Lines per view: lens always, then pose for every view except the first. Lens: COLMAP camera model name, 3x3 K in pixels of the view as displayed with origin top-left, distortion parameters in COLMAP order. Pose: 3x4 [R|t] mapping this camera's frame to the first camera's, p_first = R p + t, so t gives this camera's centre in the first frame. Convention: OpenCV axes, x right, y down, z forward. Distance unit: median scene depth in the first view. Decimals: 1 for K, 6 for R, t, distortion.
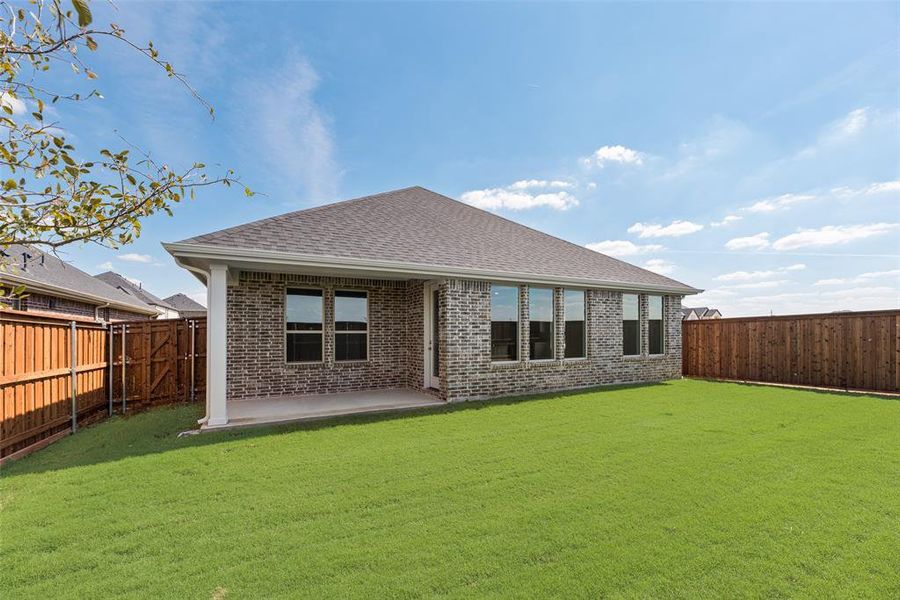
lens RADIAL K [[360.8, 0, 451.7], [0, 360.8, 334.2], [0, 0, 1]] dist [-0.000137, -0.000044]
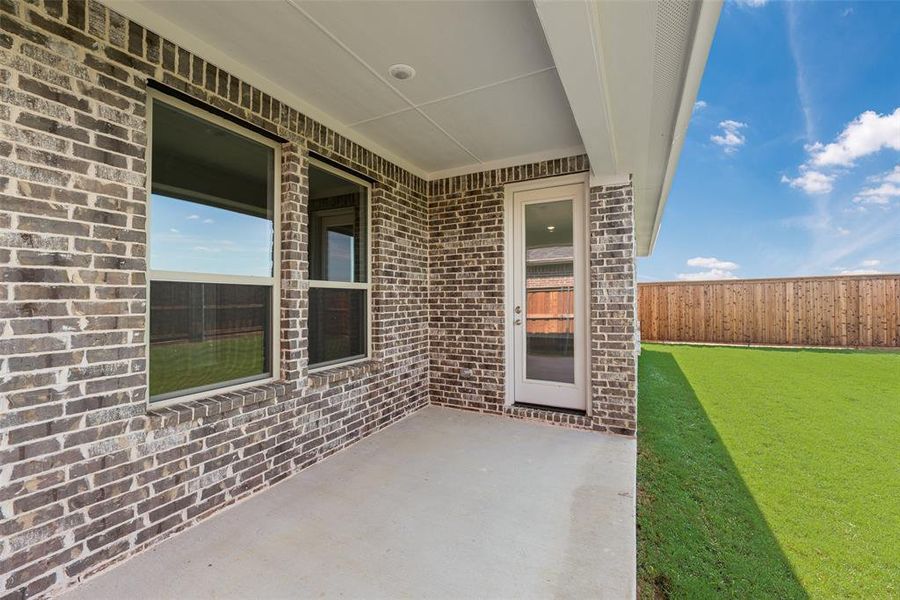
lens RADIAL K [[363.4, 0, 454.3], [0, 363.4, 297.5], [0, 0, 1]] dist [0.000856, 0.000055]
pose [[0.813429, 0.004901, 0.581644, -0.413069], [-0.002989, 0.999987, -0.004246, 0.008479], [-0.581657, 0.001715, 0.813433, 0.647426]]
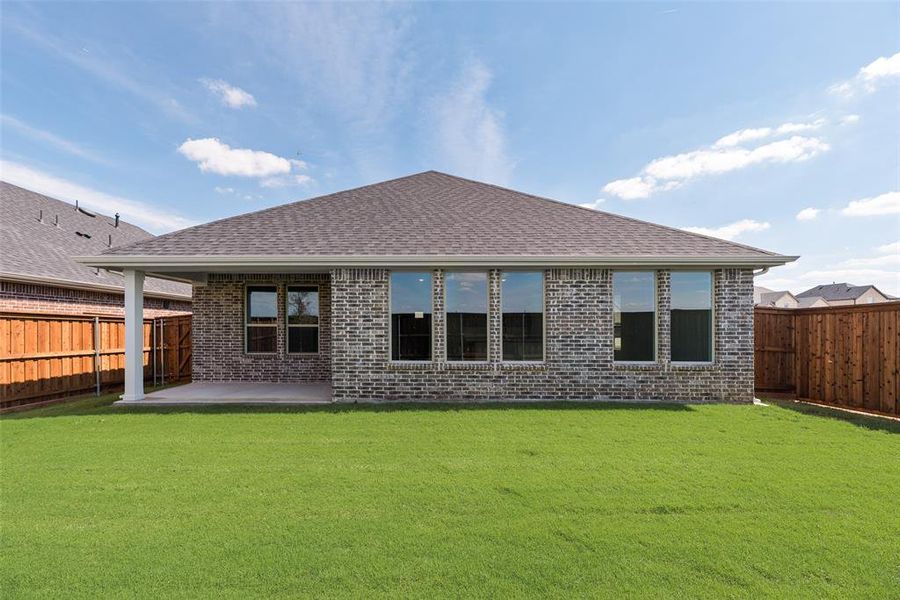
lens RADIAL K [[364.6, 0, 450.7], [0, 364.6, 325.9], [0, 0, 1]] dist [0.000352, 0.000039]
pose [[0.888166, 0.004982, -0.459495, 0.600659], [-0.006527, 0.999977, -0.001775, -0.005904], [0.459476, 0.004575, 0.888178, 0.267654]]
